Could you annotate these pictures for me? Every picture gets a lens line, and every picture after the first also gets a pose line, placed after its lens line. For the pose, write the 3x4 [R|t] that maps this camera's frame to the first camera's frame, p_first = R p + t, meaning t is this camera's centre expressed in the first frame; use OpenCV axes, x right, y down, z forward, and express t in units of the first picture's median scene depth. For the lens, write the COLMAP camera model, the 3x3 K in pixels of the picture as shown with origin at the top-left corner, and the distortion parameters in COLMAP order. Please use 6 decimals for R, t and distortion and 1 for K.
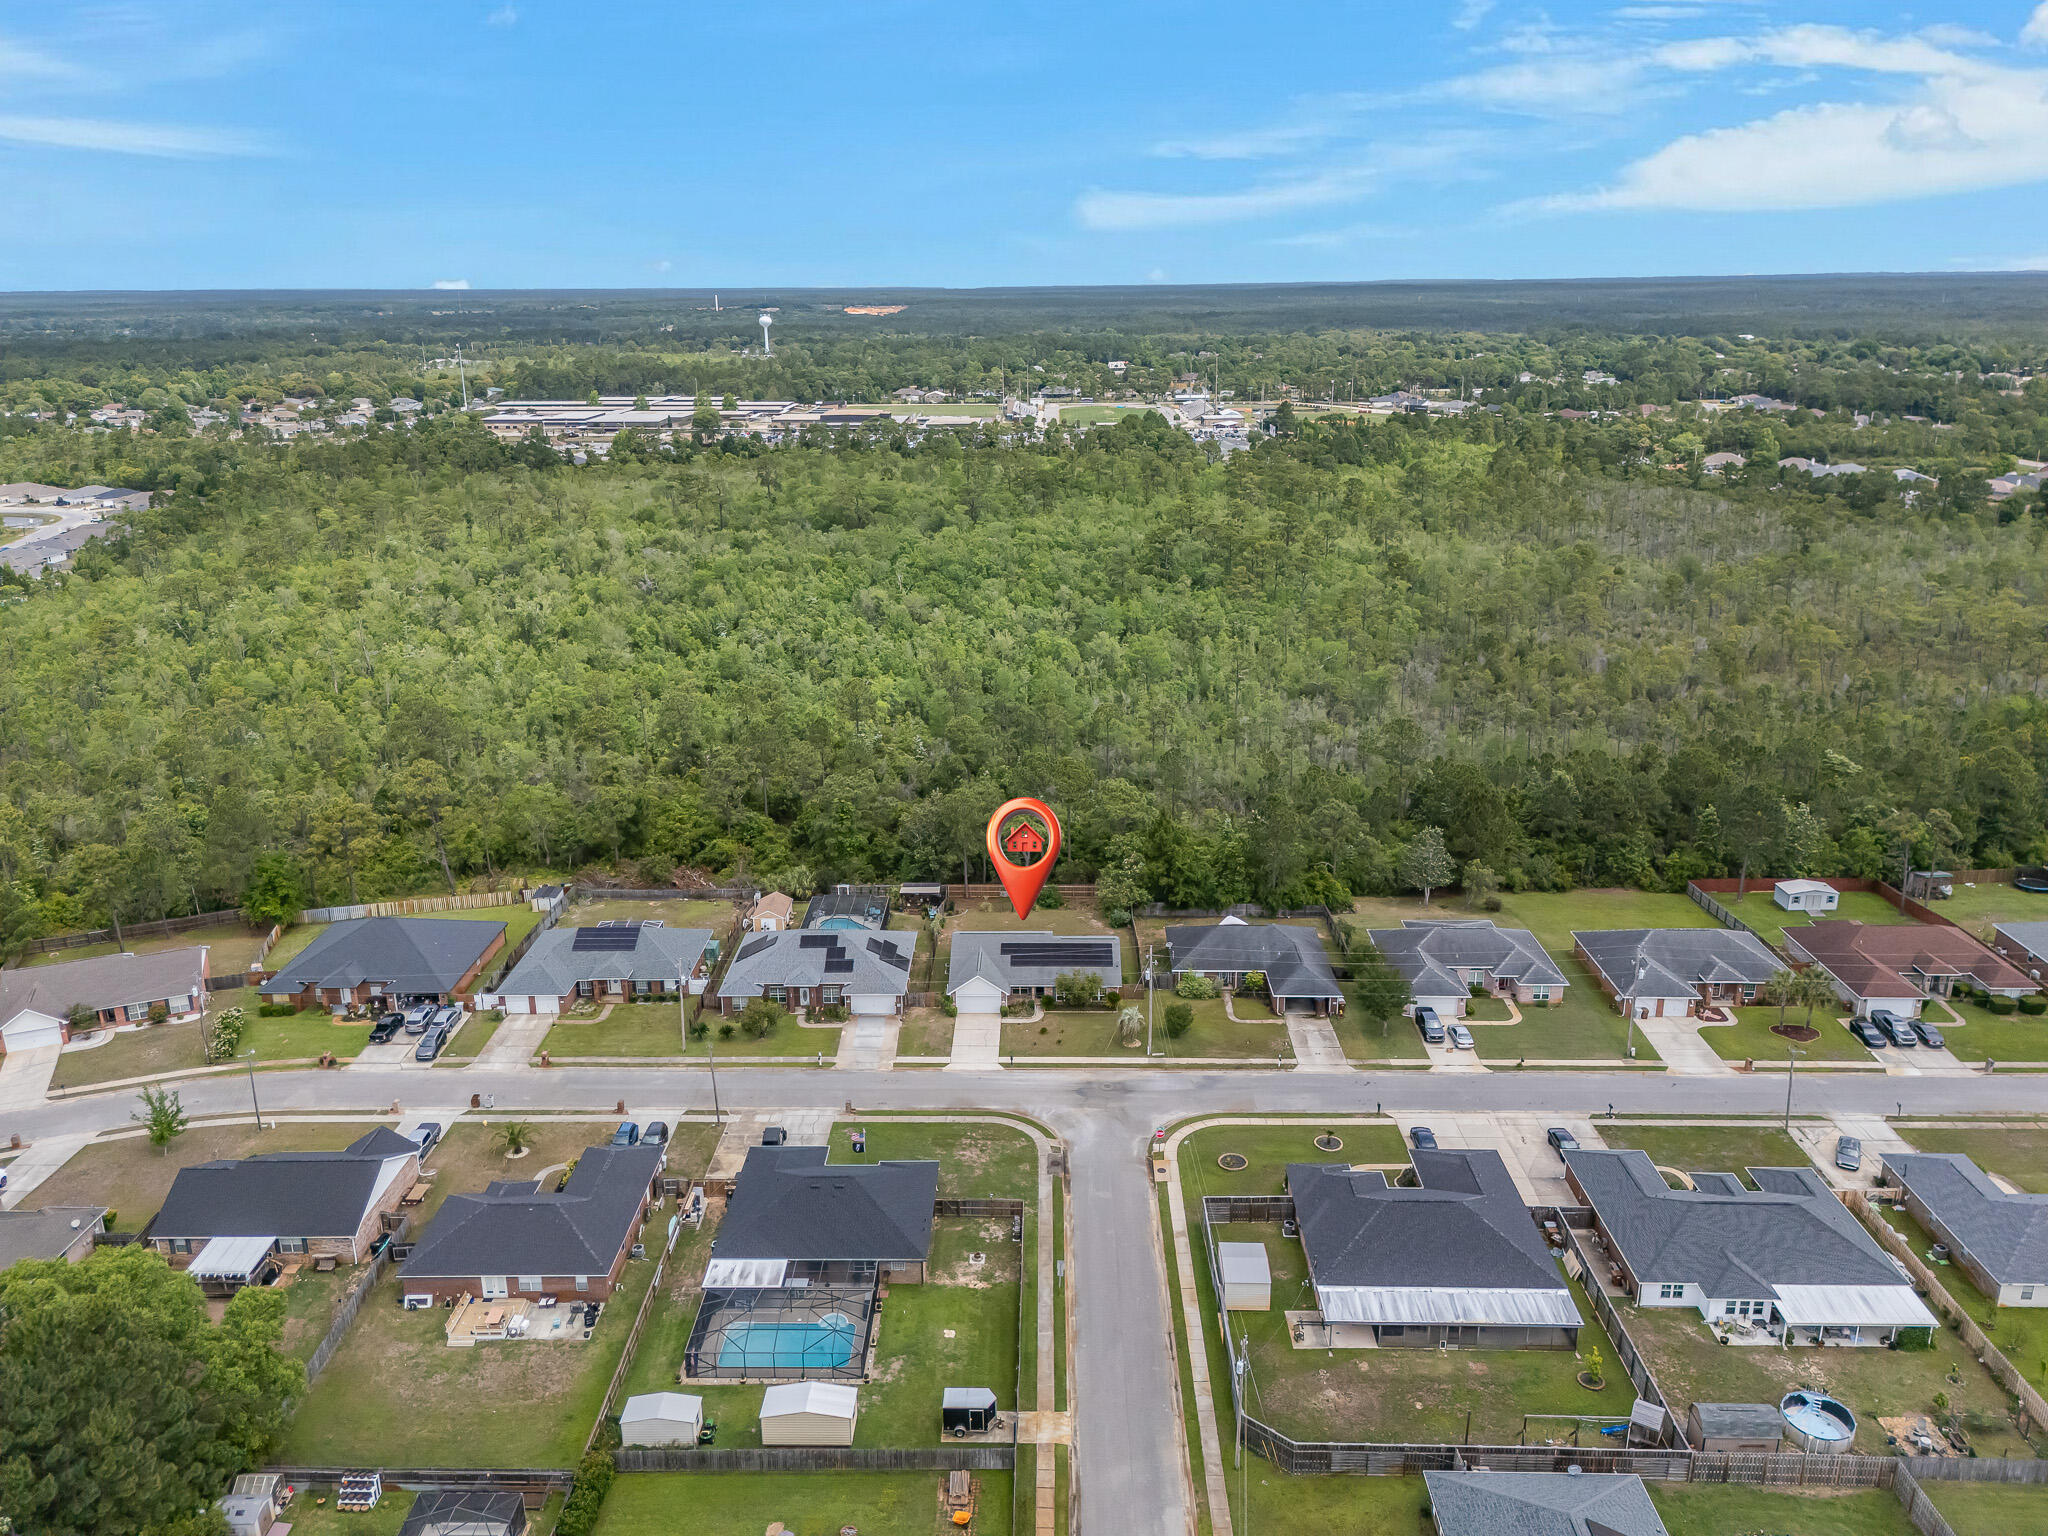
lens RADIAL K [[1537.8, 0, 1021.4], [0, 1537.8, 767.6], [0, 0, 1]] dist [0.052845, -0.031607]
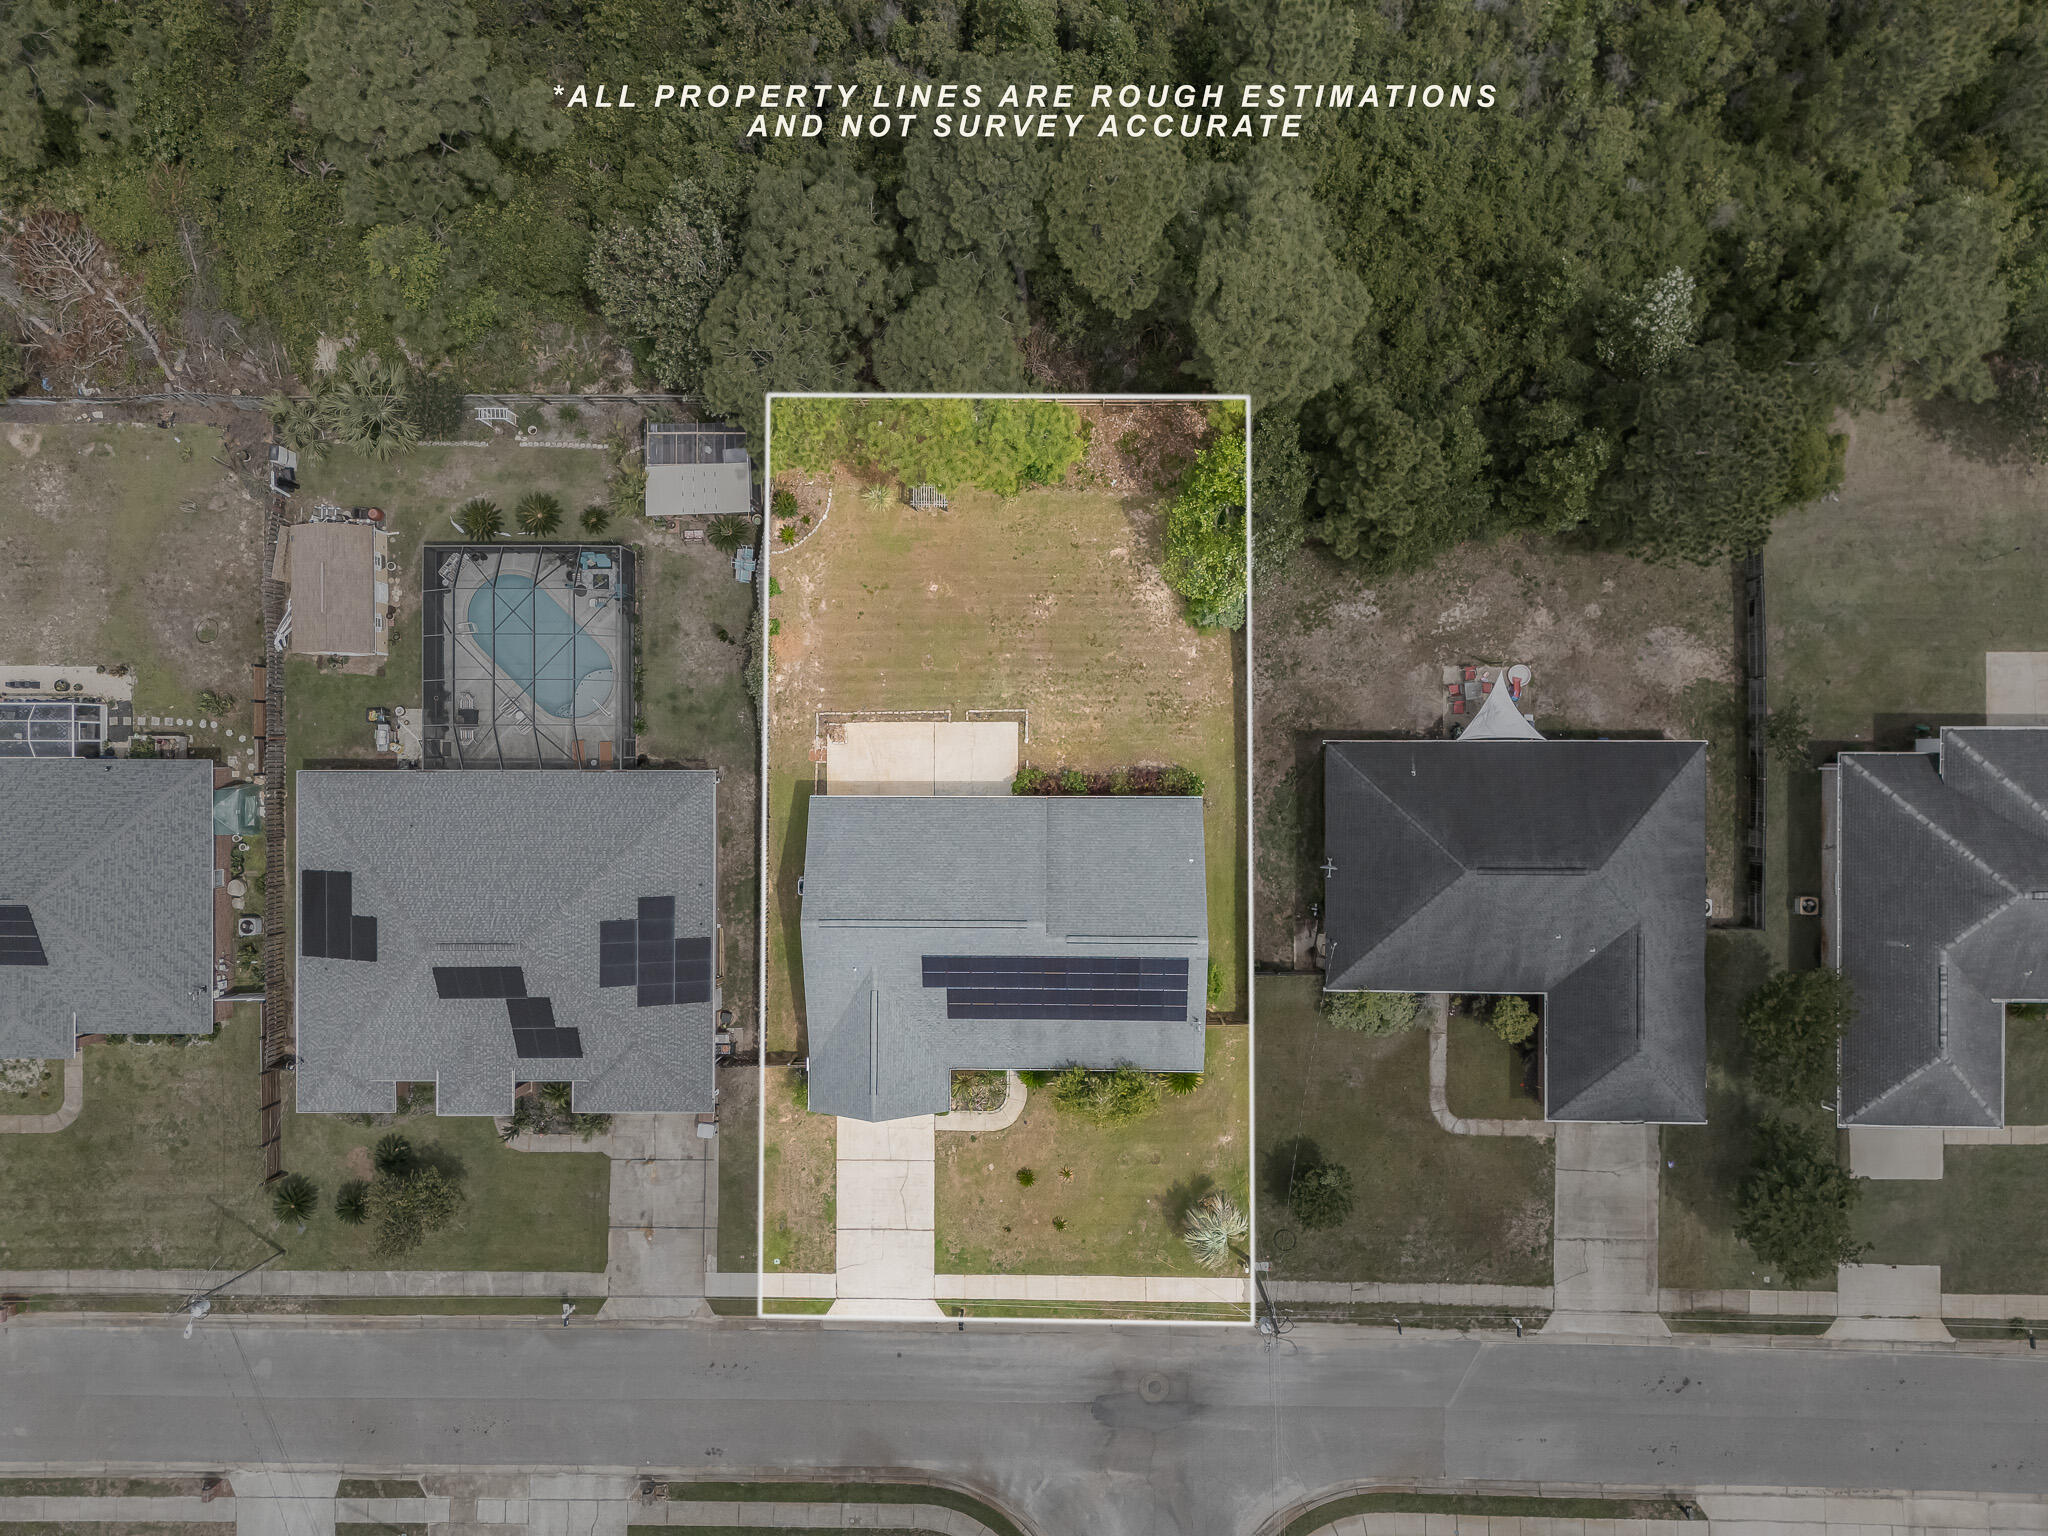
lens RADIAL K [[1537.8, 0, 1027.9], [0, 1537.8, 767.9], [0, 0, 1]] dist [0.052845, -0.031607]
pose [[0.999746, -0.016832, -0.014969, 0.023058], [0.019371, 0.303314, 0.952694, -0.303809], [-0.011496, -0.952742, 0.303563, 0.946357]]
